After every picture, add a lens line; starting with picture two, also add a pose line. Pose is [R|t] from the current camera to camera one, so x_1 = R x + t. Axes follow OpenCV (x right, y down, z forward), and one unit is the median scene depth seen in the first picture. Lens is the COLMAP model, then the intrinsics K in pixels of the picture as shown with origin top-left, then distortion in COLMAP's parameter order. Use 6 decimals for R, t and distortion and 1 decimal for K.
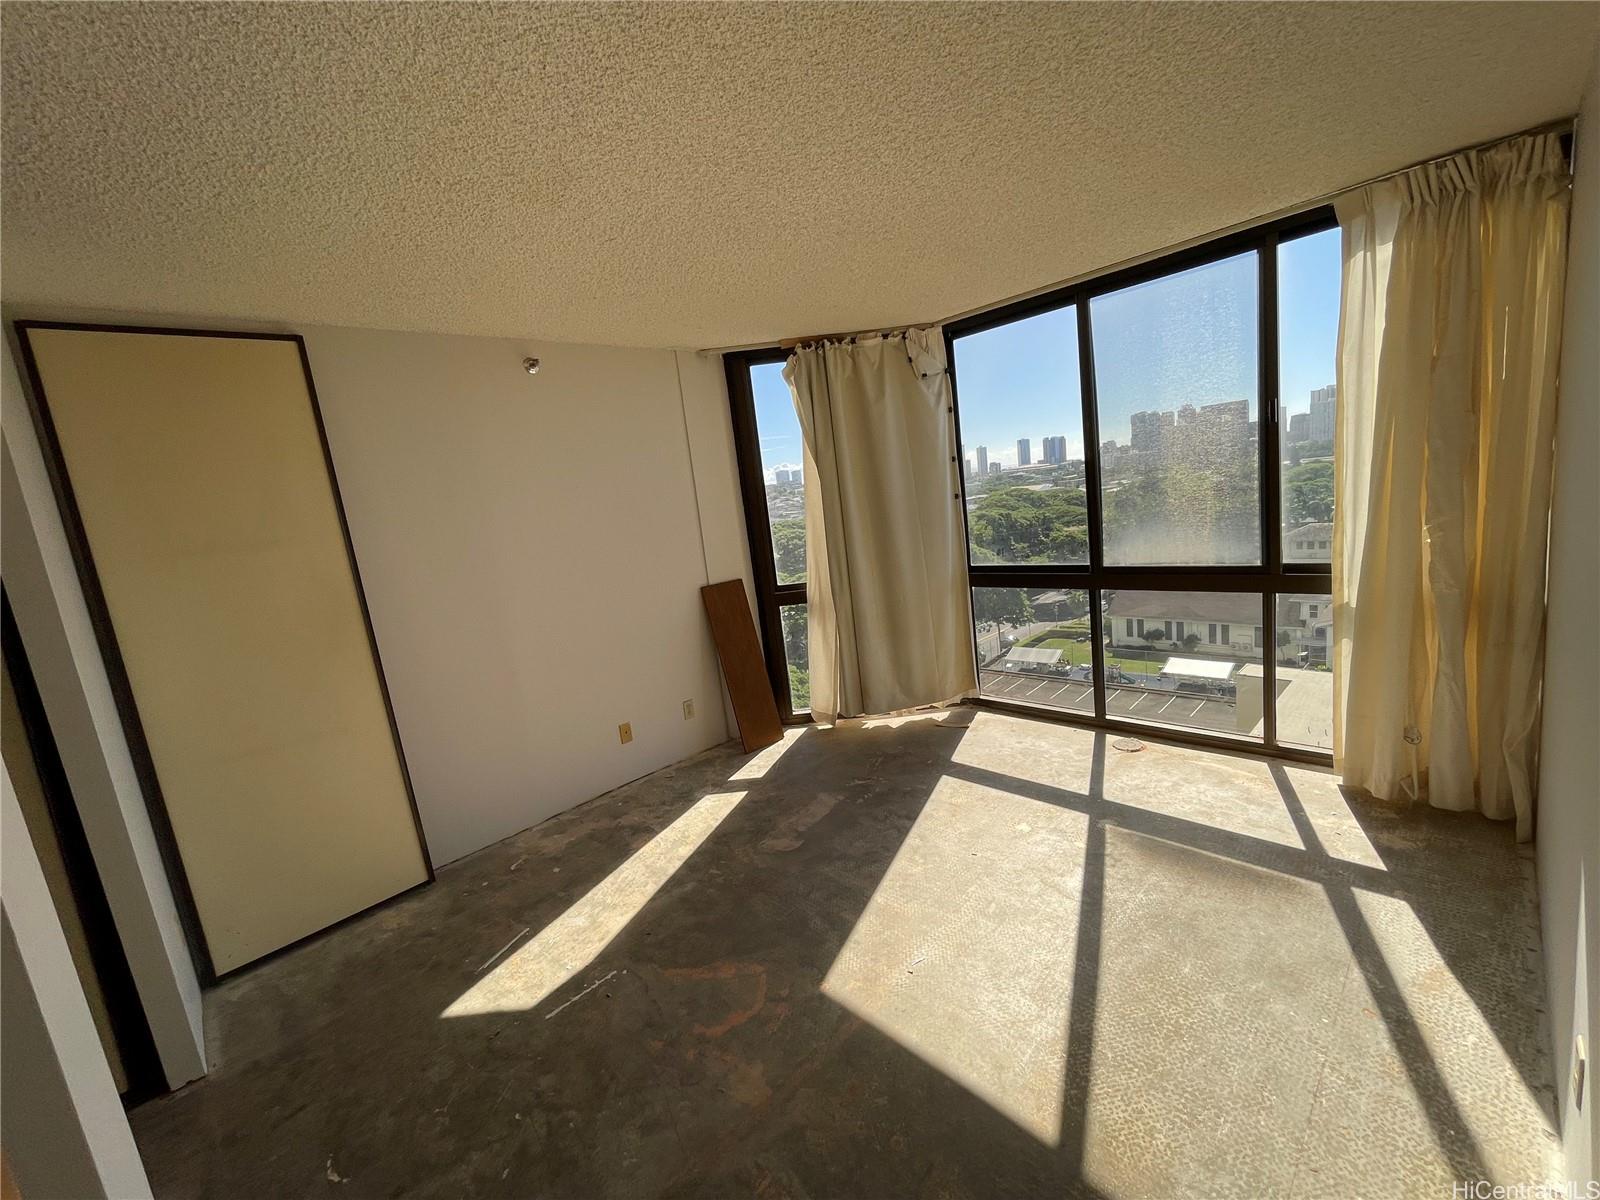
lens RADIAL K [[651.3, 0, 798.9], [0, 651.3, 597.5], [0, 0, 1]] dist [-0.004649, -0.000539]
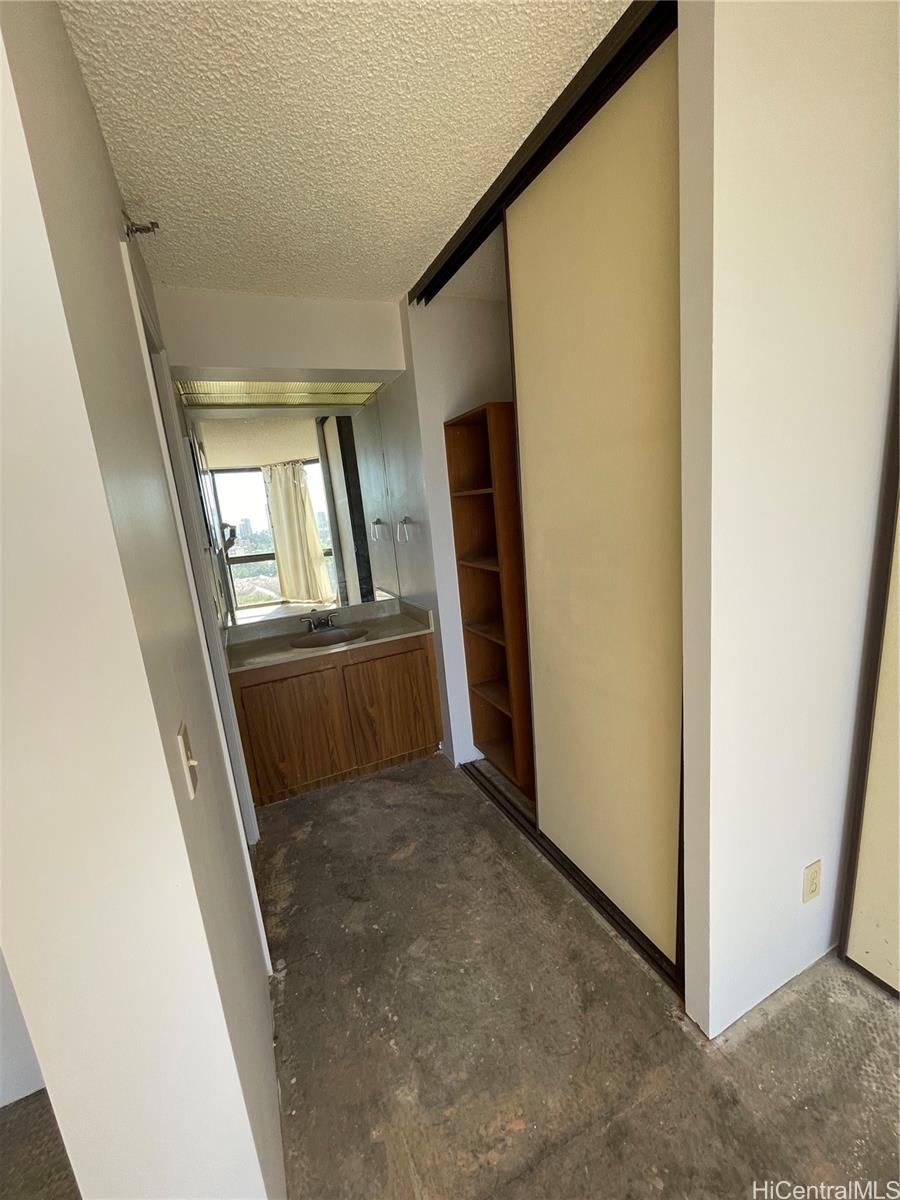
lens RADIAL K [[488.5, 0, 450.5], [0, 488.5, 599.0], [0, 0, 1]] dist [-0.004649, -0.000539]
pose [[-0.320307, 0.325476, -0.889646, -0.253031], [-0.026588, 0.935666, 0.351885, -0.011592], [0.946941, 0.136365, -0.291046, 0.466515]]
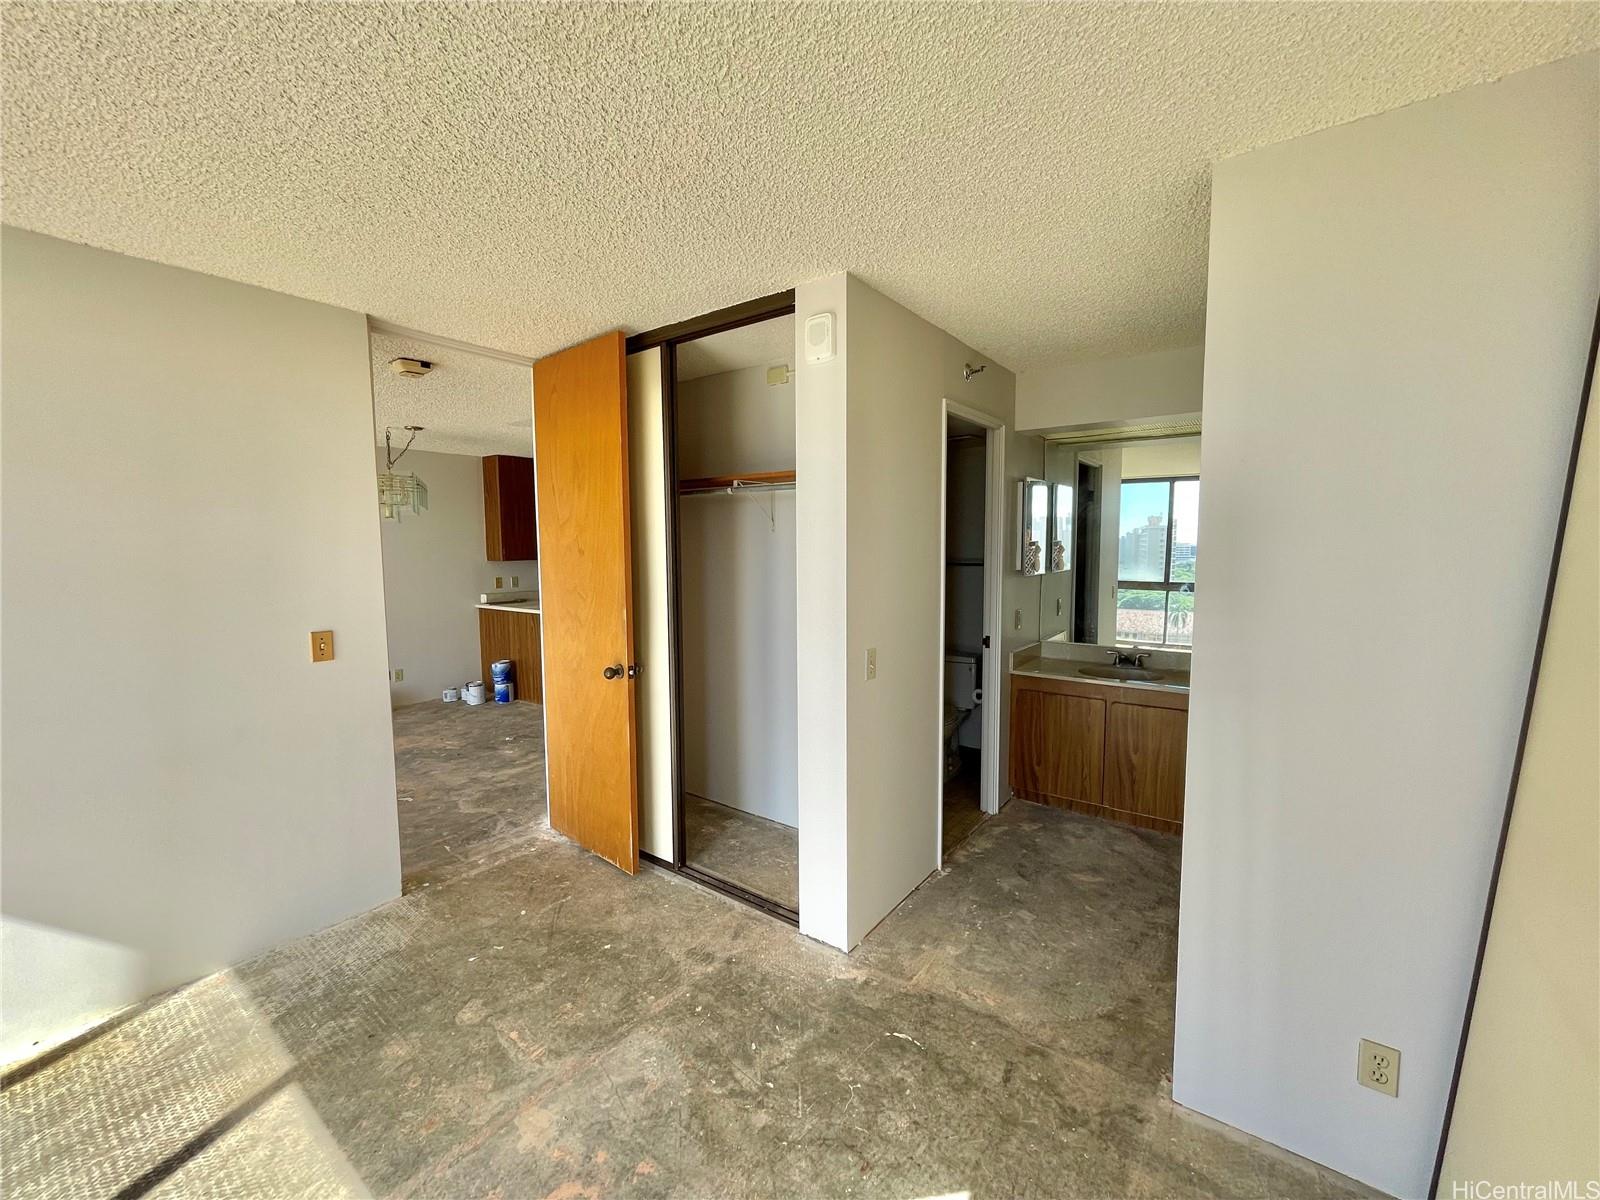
lens RADIAL K [[651.3, 0, 798.9], [0, 651.3, 597.5], [0, 0, 1]] dist [-0.004649, -0.000539]
pose [[-0.978177, 0.141254, -0.152374, -0.223638], [0.096120, 0.957809, 0.270856, -0.125065], [0.184205, 0.250298, -0.950484, 0.944203]]
